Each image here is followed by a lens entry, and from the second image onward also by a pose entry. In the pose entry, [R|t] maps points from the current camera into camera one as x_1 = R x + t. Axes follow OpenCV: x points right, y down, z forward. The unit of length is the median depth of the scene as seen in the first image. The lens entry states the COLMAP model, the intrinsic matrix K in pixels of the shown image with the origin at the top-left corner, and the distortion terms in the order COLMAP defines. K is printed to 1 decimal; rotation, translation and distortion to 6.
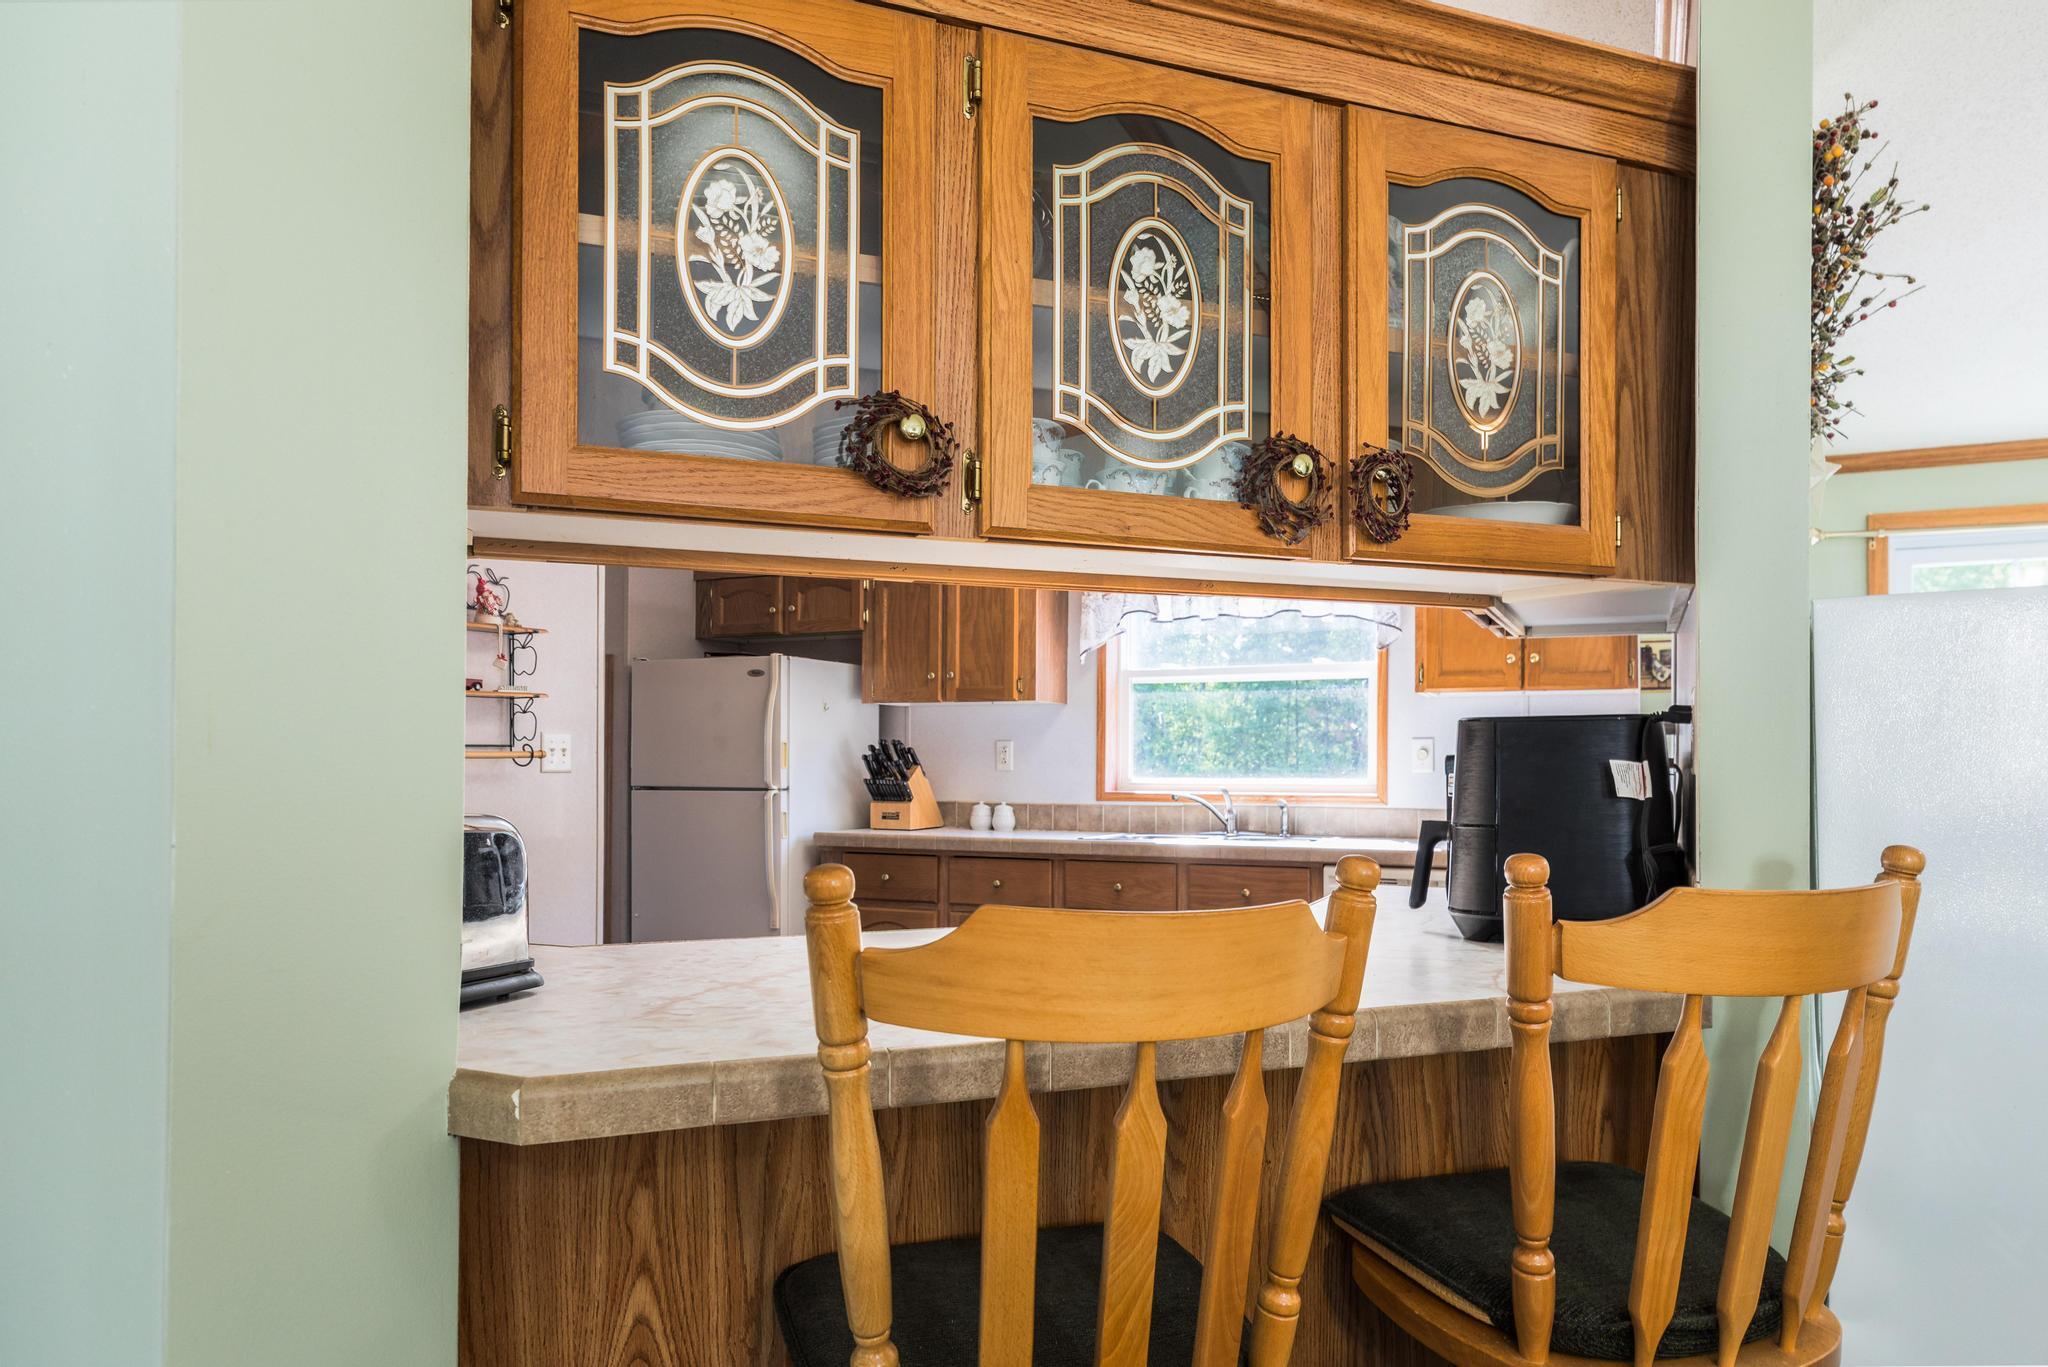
lens RADIAL K [[1306.4, 0, 1049.4], [0, 1306.4, 755.4], [0, 0, 1]] dist [0.005880, 0.003279]
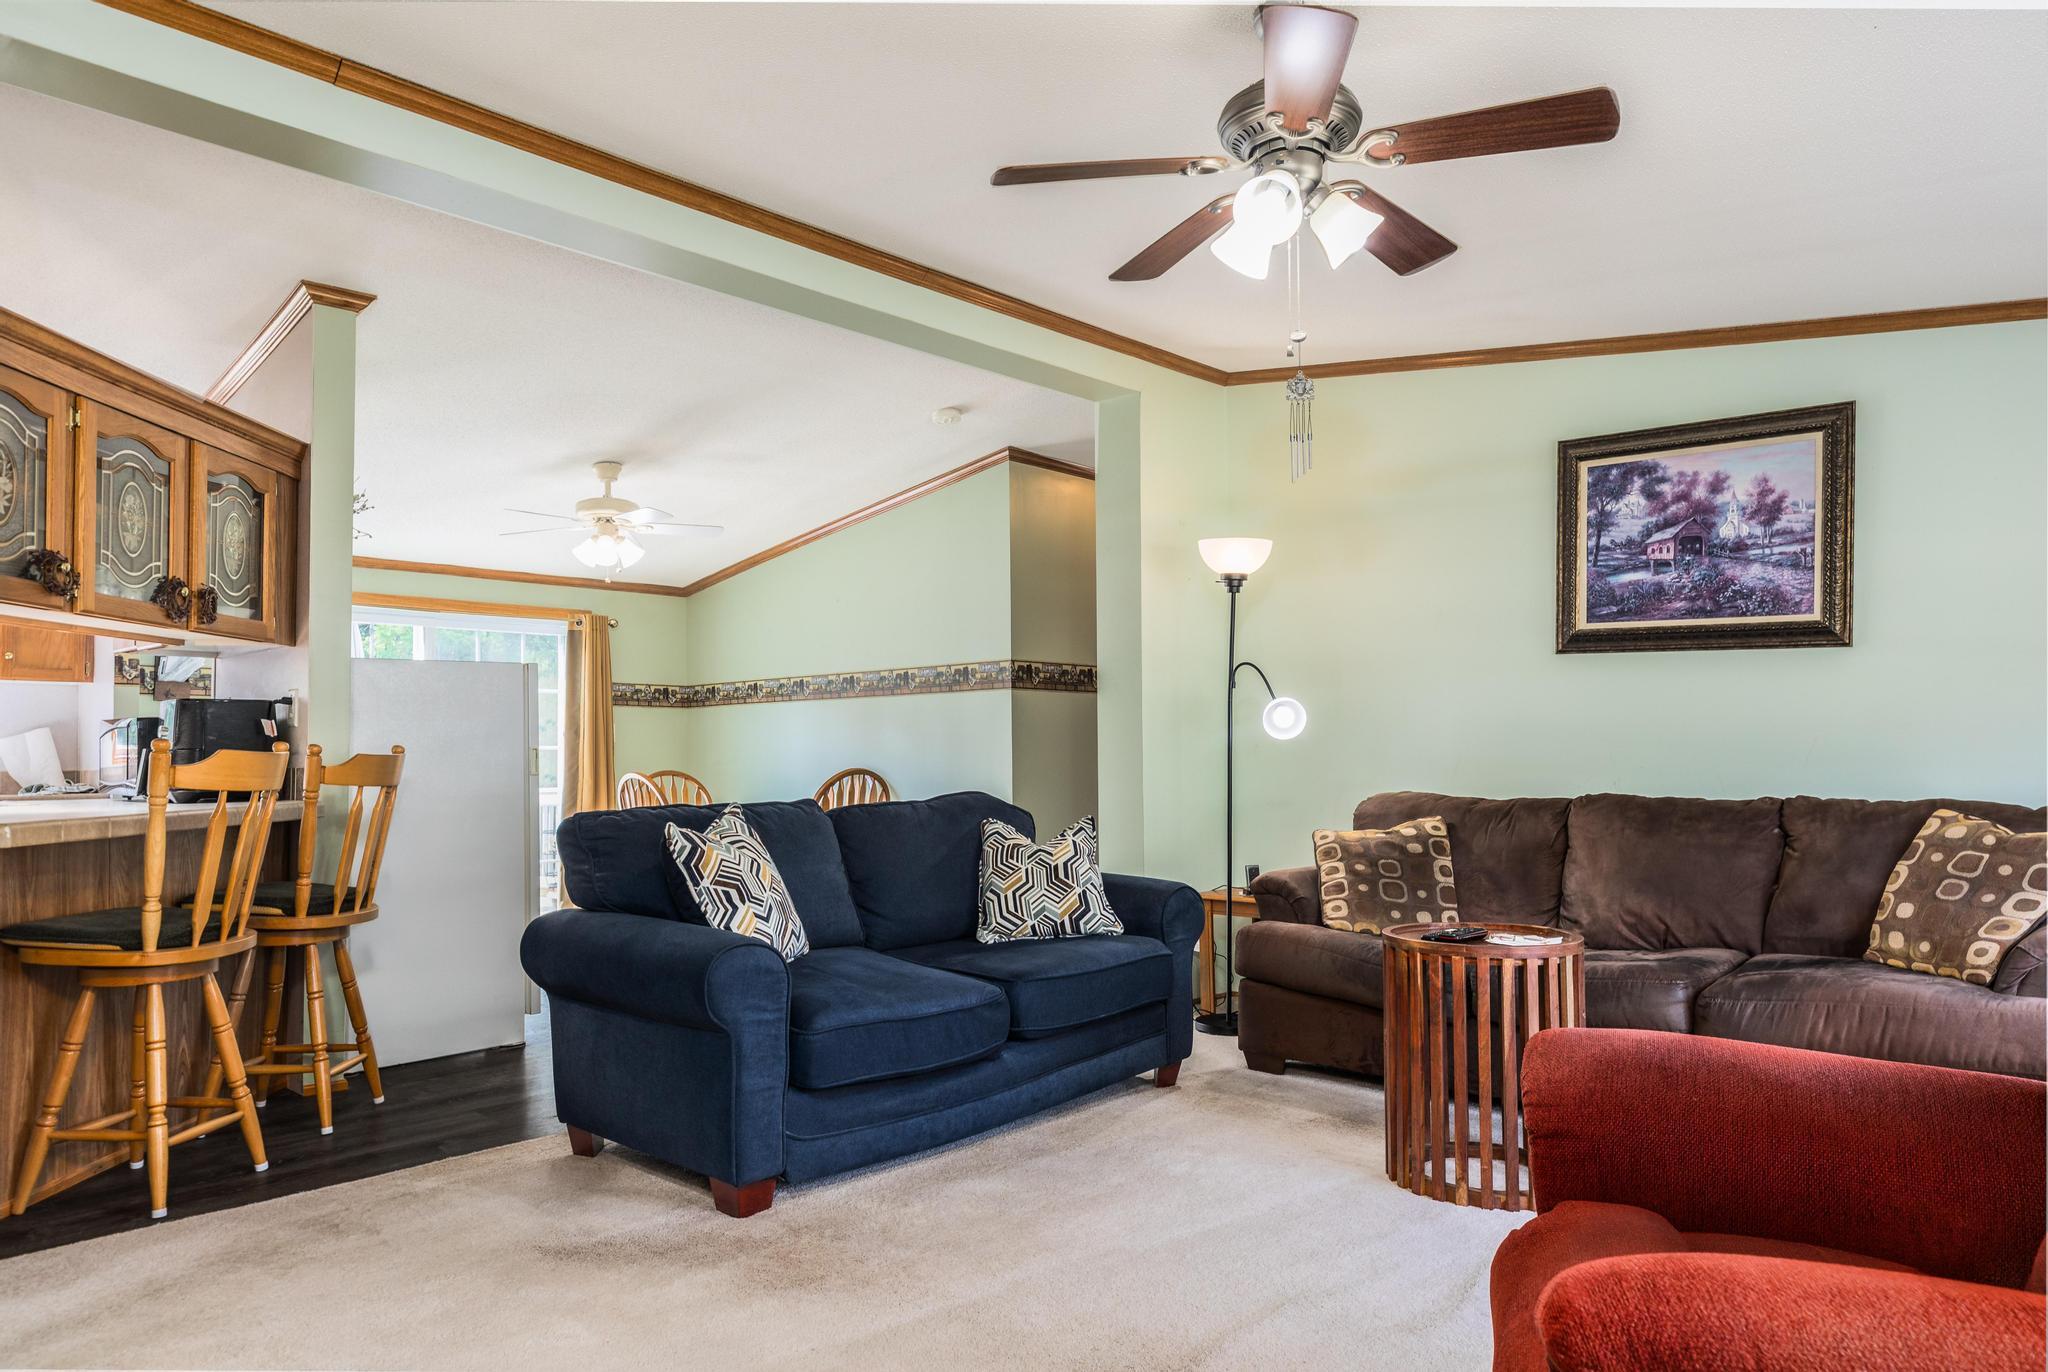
lens RADIAL K [[1306.4, 0, 1049.4], [0, 1306.4, 757.9], [0, 0, 1]] dist [0.005880, 0.003279]
pose [[0.323814, -0.004097, 0.946112, -1.582395], [0.001315, 0.999992, 0.003880, 0.077691], [-0.946120, -0.000012, 0.323817, -1.289211]]
